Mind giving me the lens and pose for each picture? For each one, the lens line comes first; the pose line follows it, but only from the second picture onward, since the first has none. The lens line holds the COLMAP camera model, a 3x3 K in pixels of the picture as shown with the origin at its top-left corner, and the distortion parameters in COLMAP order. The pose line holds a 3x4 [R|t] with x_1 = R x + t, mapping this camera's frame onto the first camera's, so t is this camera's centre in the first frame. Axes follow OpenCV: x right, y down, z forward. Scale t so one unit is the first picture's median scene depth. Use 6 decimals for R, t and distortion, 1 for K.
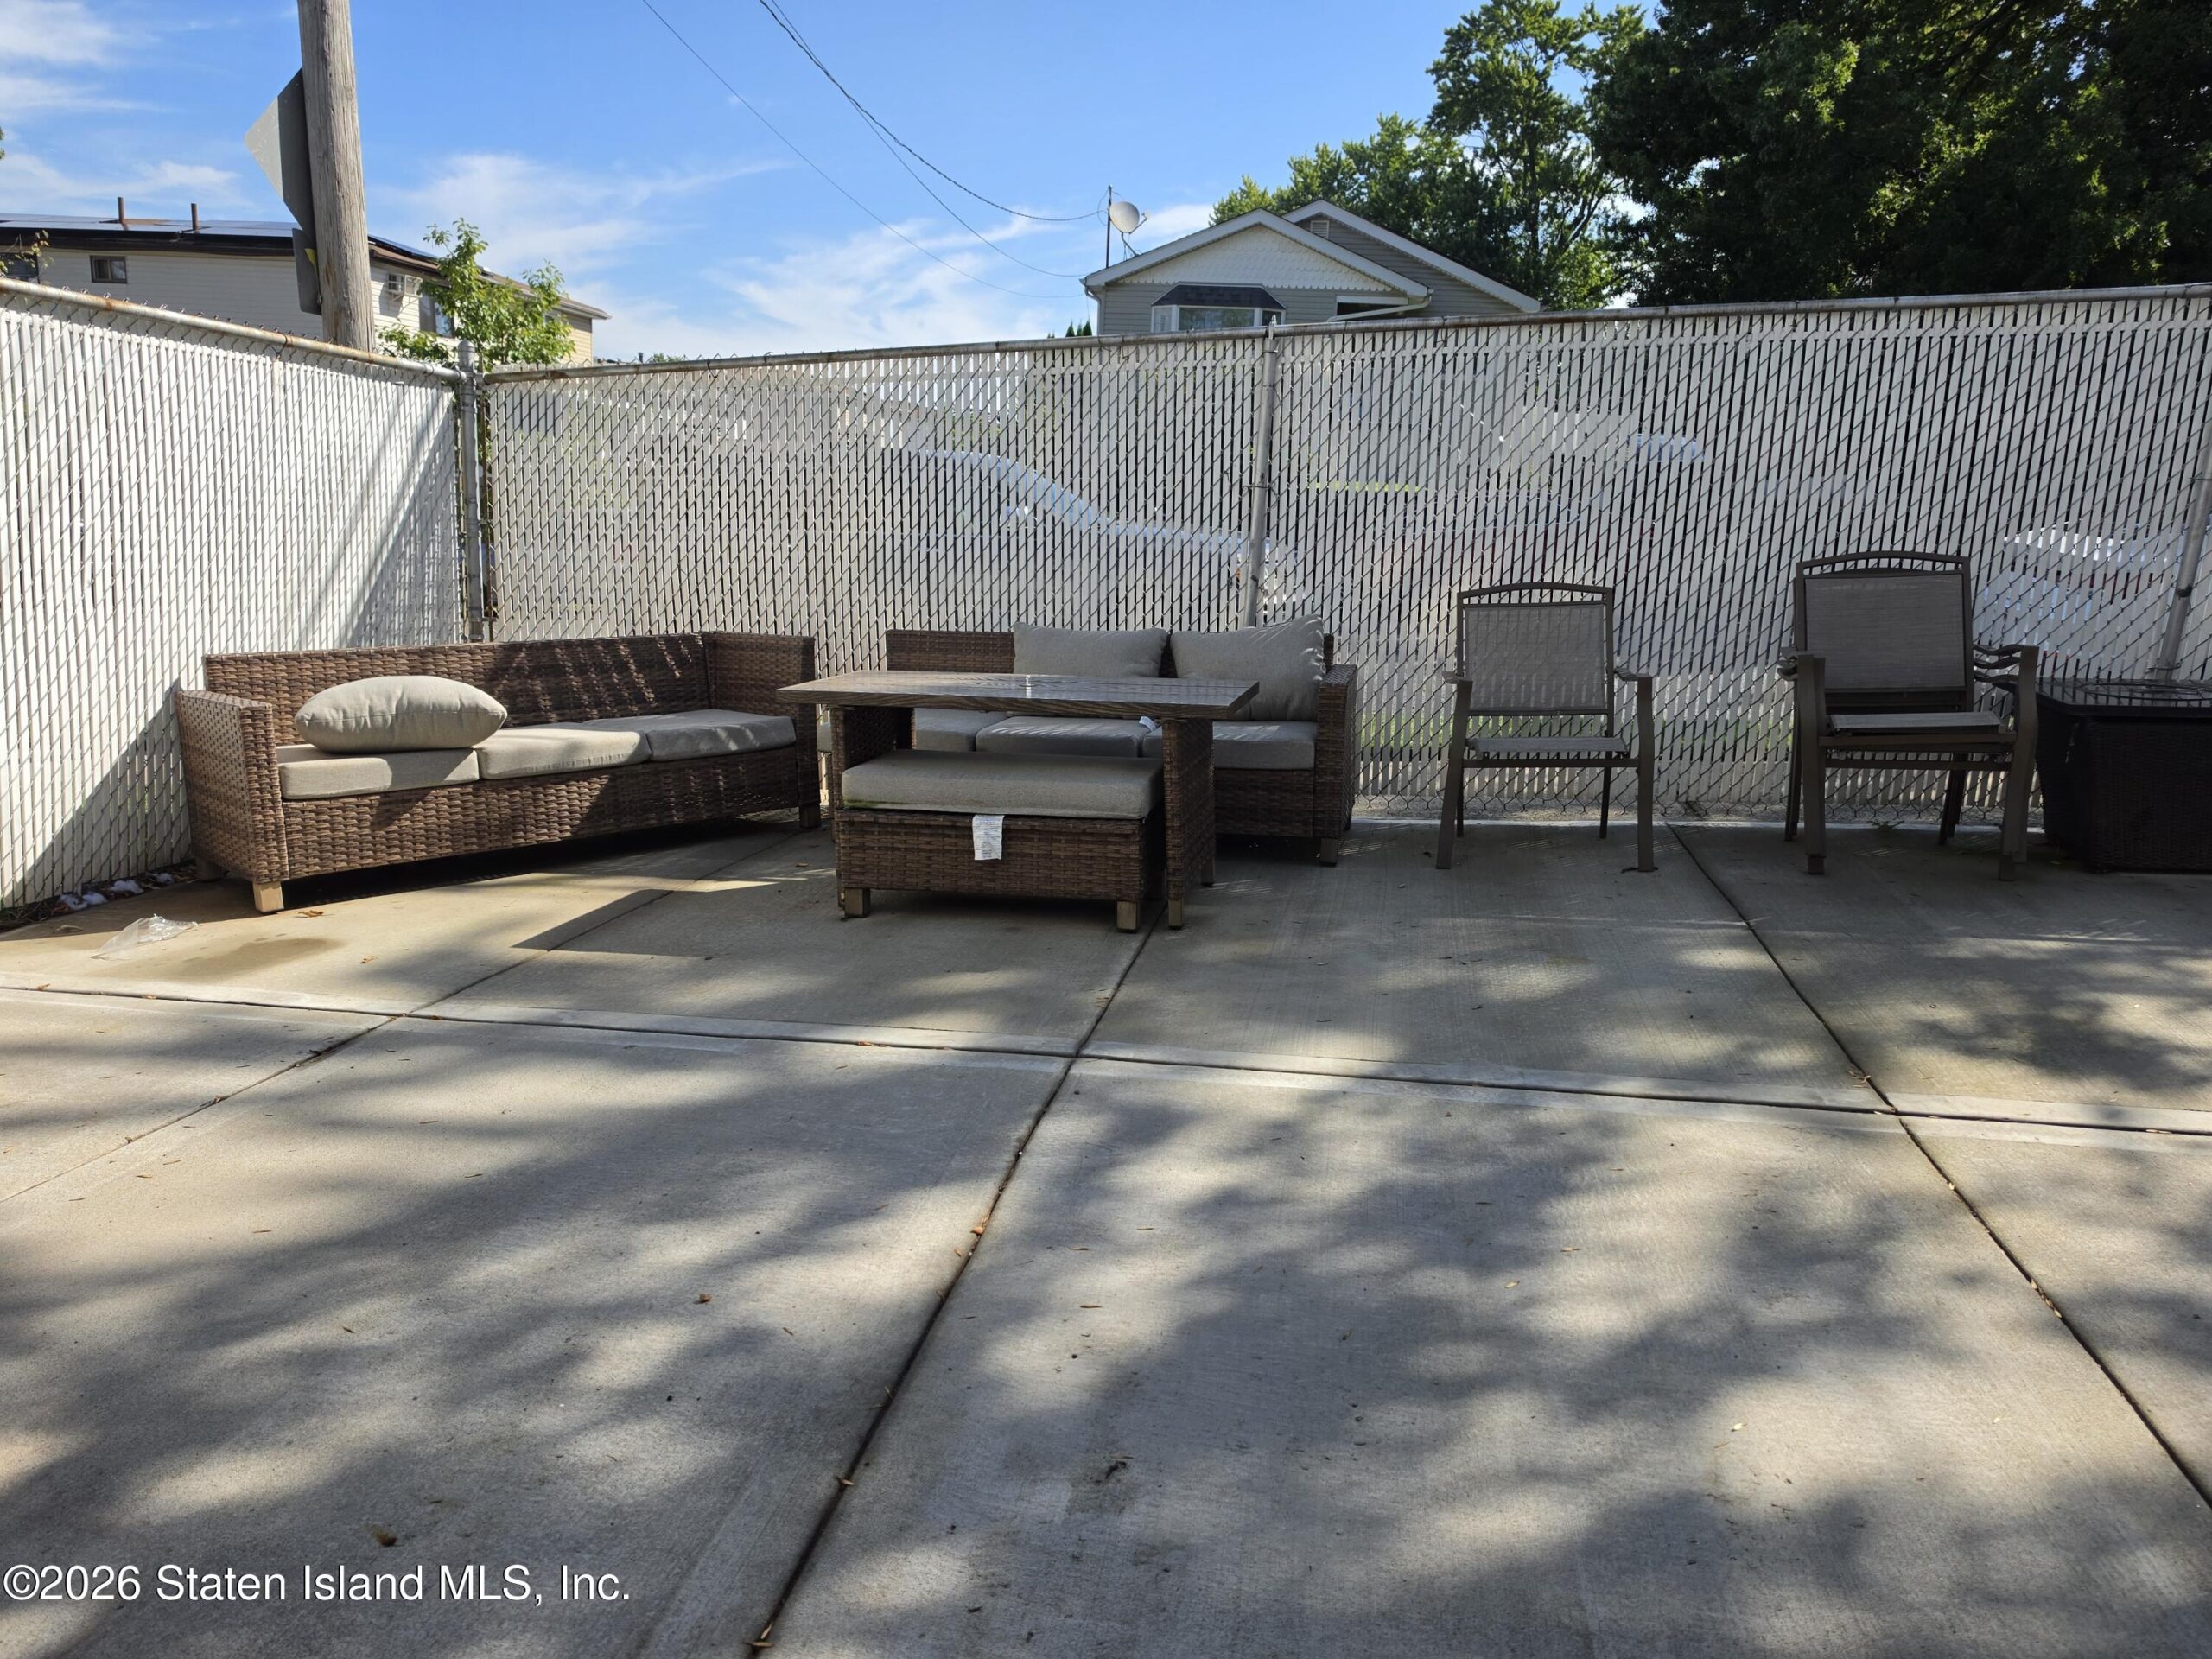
lens RADIAL K [[1516.2, 0, 1106.0], [0, 1516.2, 829.5], [0, 0, 1]] dist [0.035810, -0.000491]
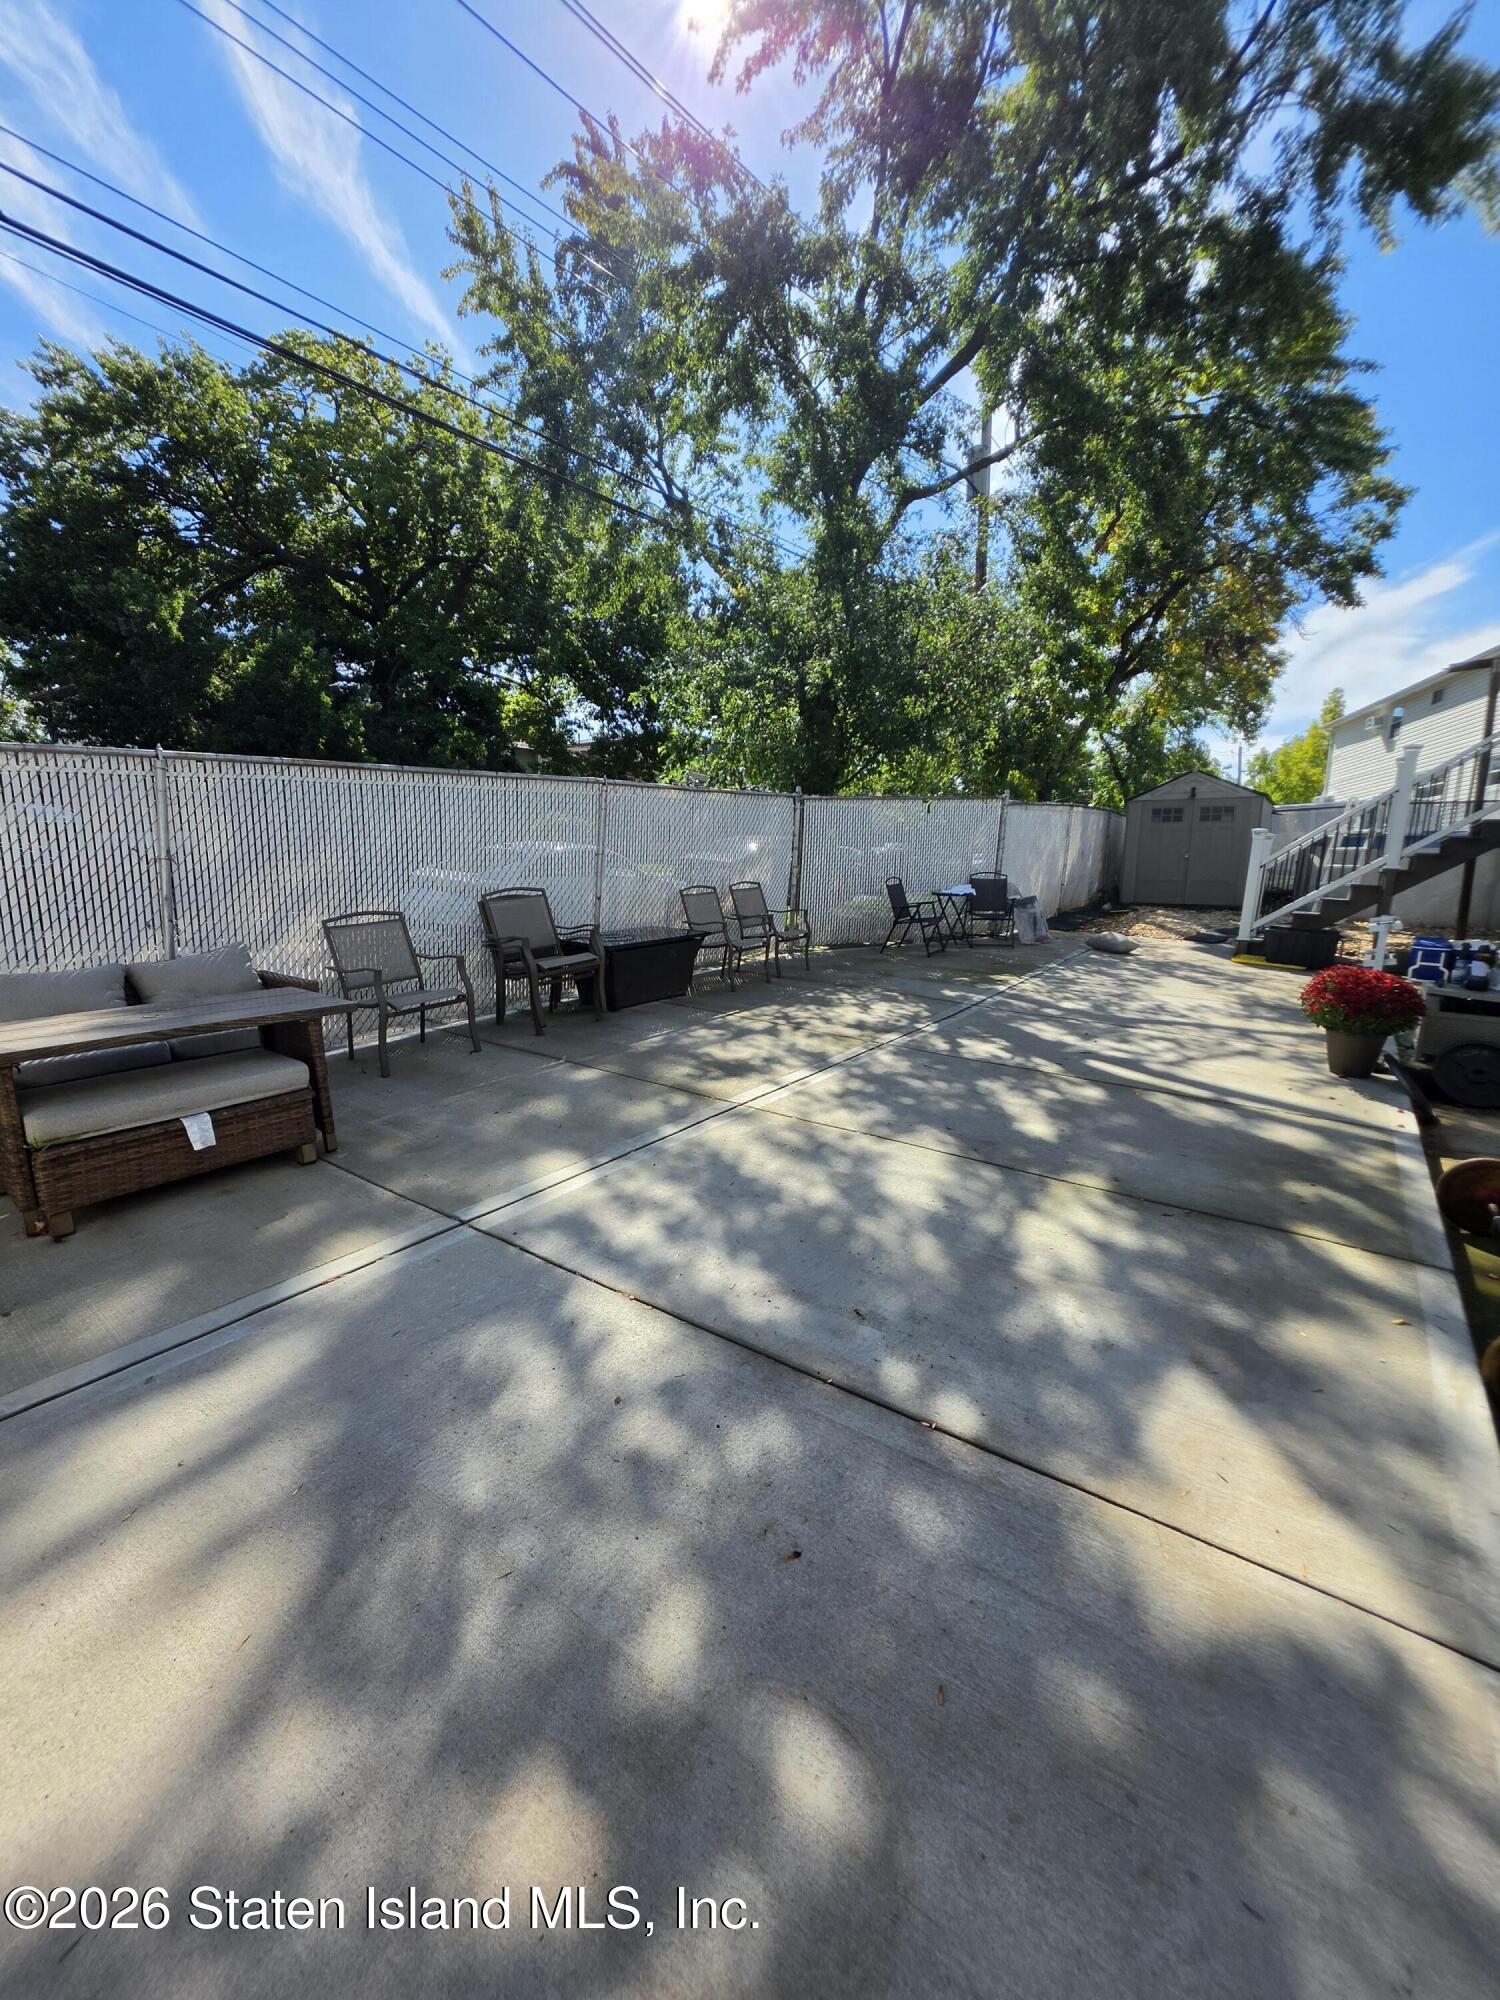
lens RADIAL K [[802.6, 0, 750.0], [0, 802.6, 1000.0], [0, 0, 1]] dist [0.001176, -0.000080]
pose [[0.429440, -0.170935, 0.886771, -0.604851], [0.185018, 0.977749, 0.098873, -0.111901], [-0.883940, 0.121609, 0.451510, 0.295552]]
